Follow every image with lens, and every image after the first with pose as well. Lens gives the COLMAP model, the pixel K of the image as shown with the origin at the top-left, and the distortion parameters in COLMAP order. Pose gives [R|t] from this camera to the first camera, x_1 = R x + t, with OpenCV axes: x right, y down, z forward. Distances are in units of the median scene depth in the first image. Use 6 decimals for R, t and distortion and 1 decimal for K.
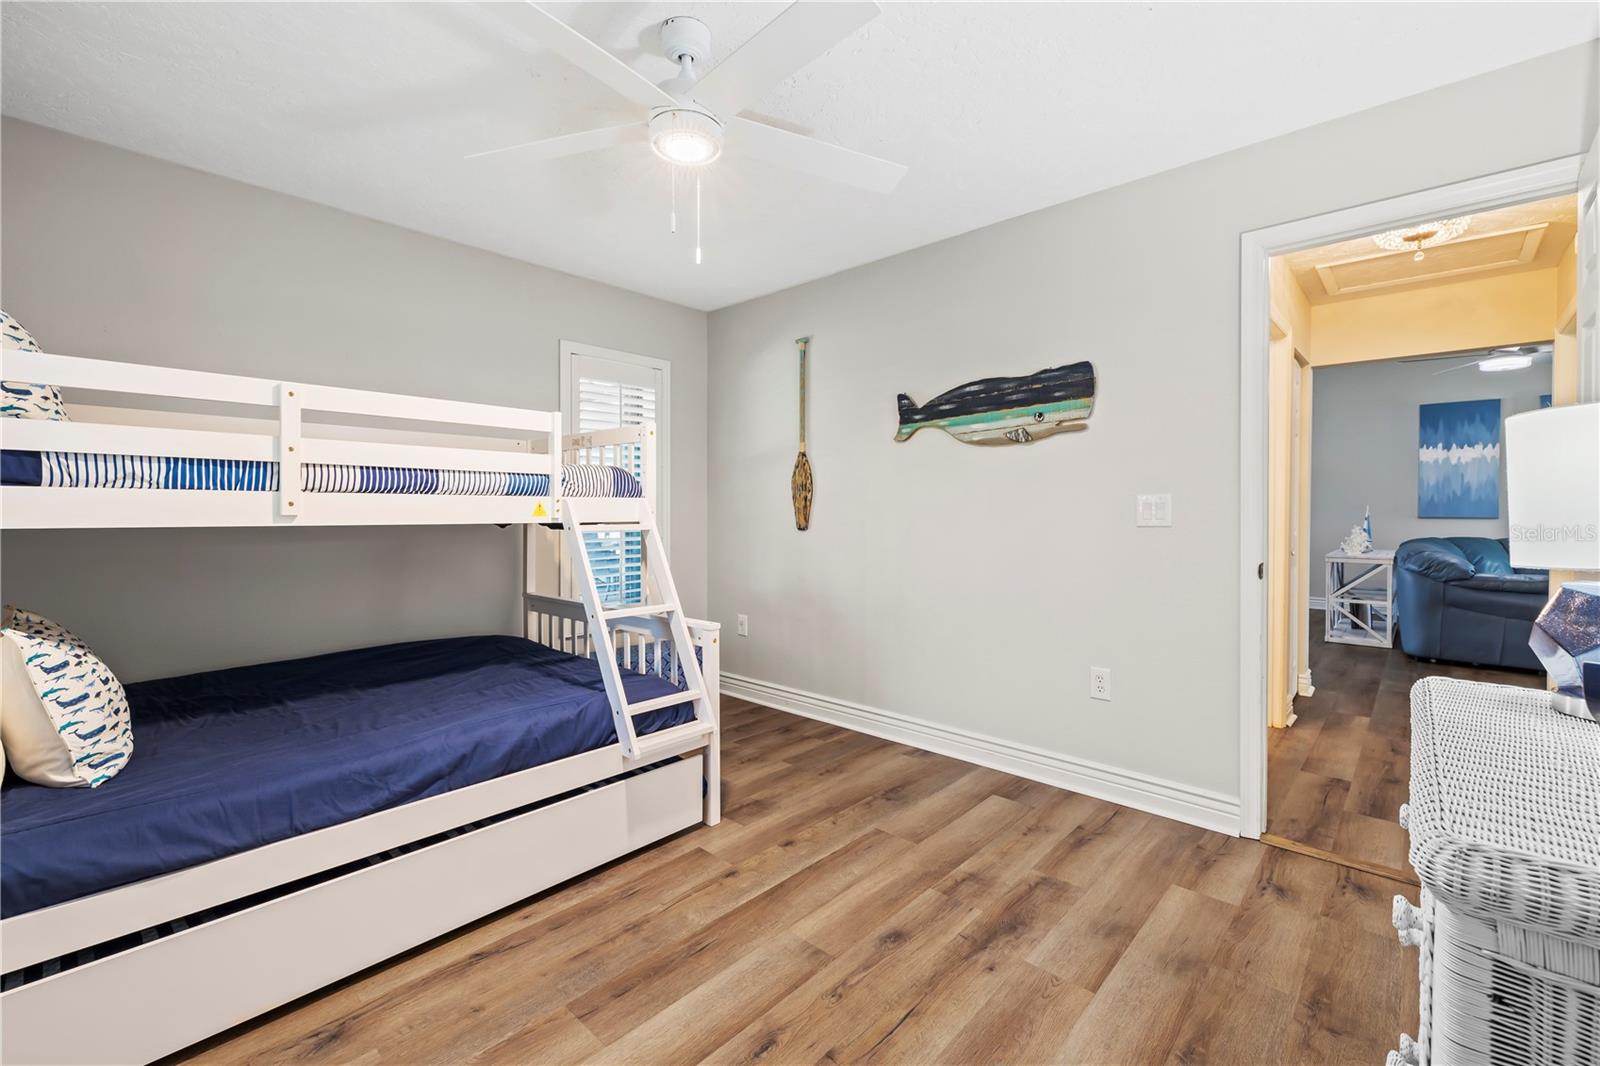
lens RADIAL K [[673.0, 0, 802.8], [0, 673.0, 520.8], [0, 0, 1]] dist [0.001562, -0.000336]
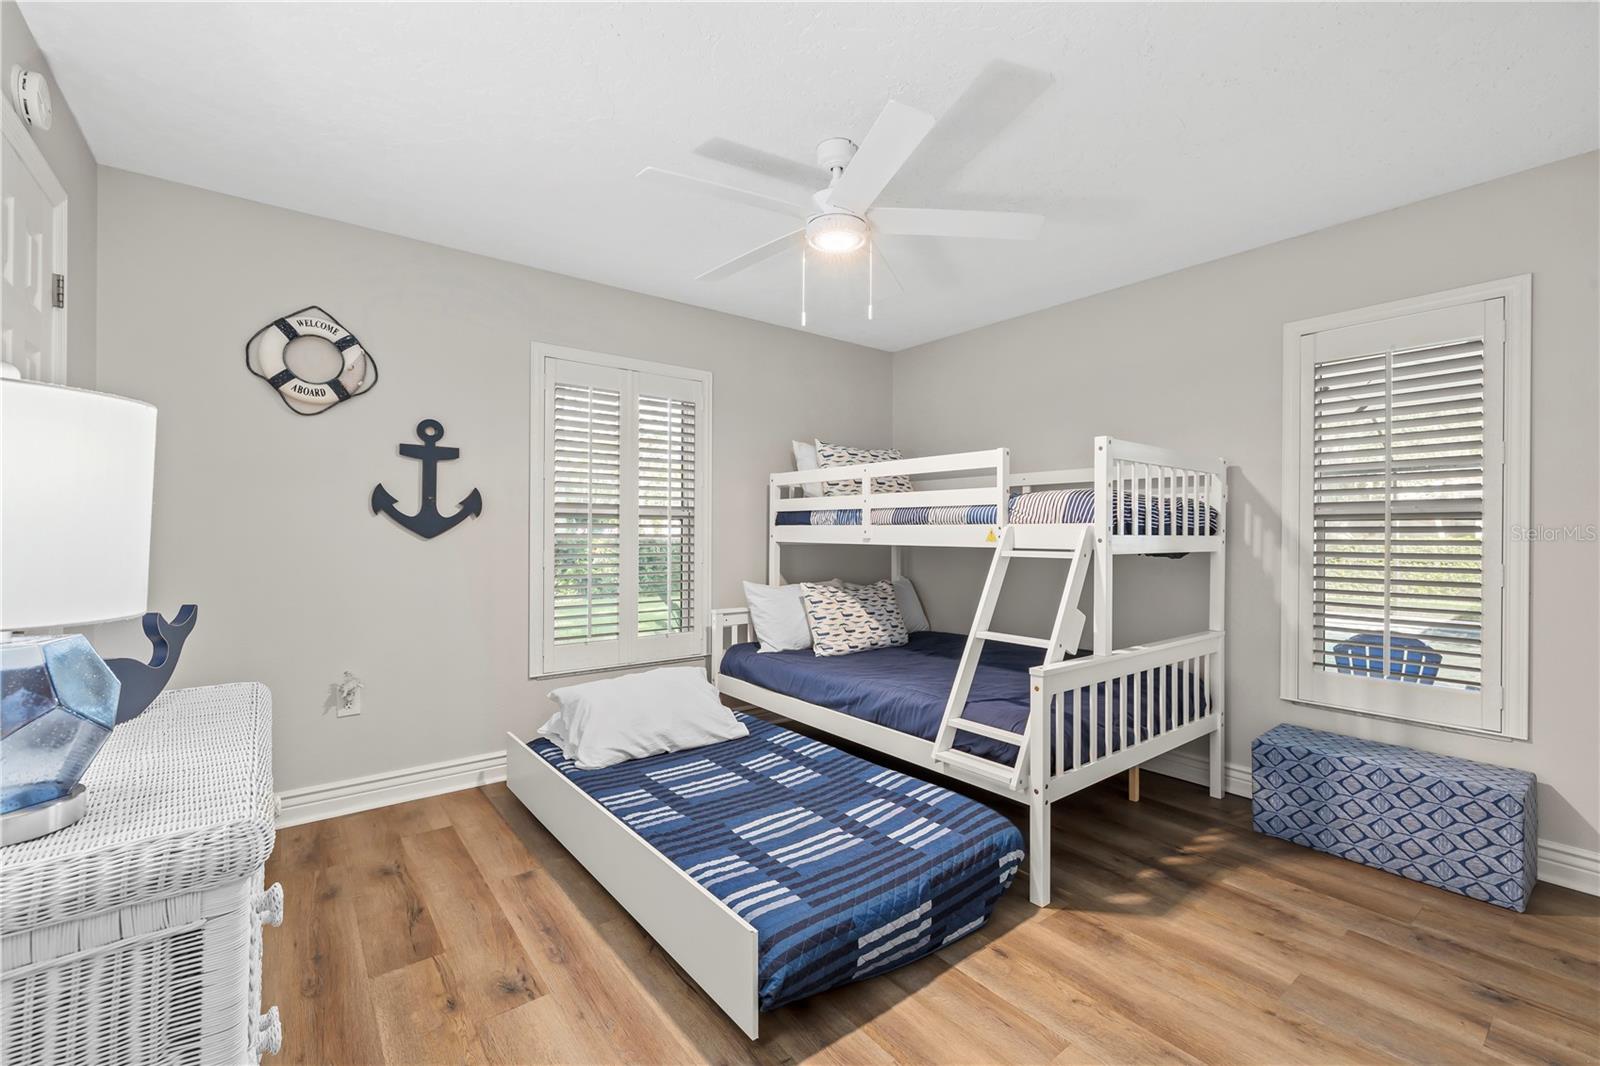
lens RADIAL K [[673.0, 0, 804.8], [0, 673.0, 531.4], [0, 0, 1]] dist [0.001562, -0.000336]
pose [[-0.160111, -0.002841, -0.987095, 0.981337], [-0.017490, 0.999847, -0.000041, -0.022958], [0.986944, 0.017257, -0.160136, 1.076492]]
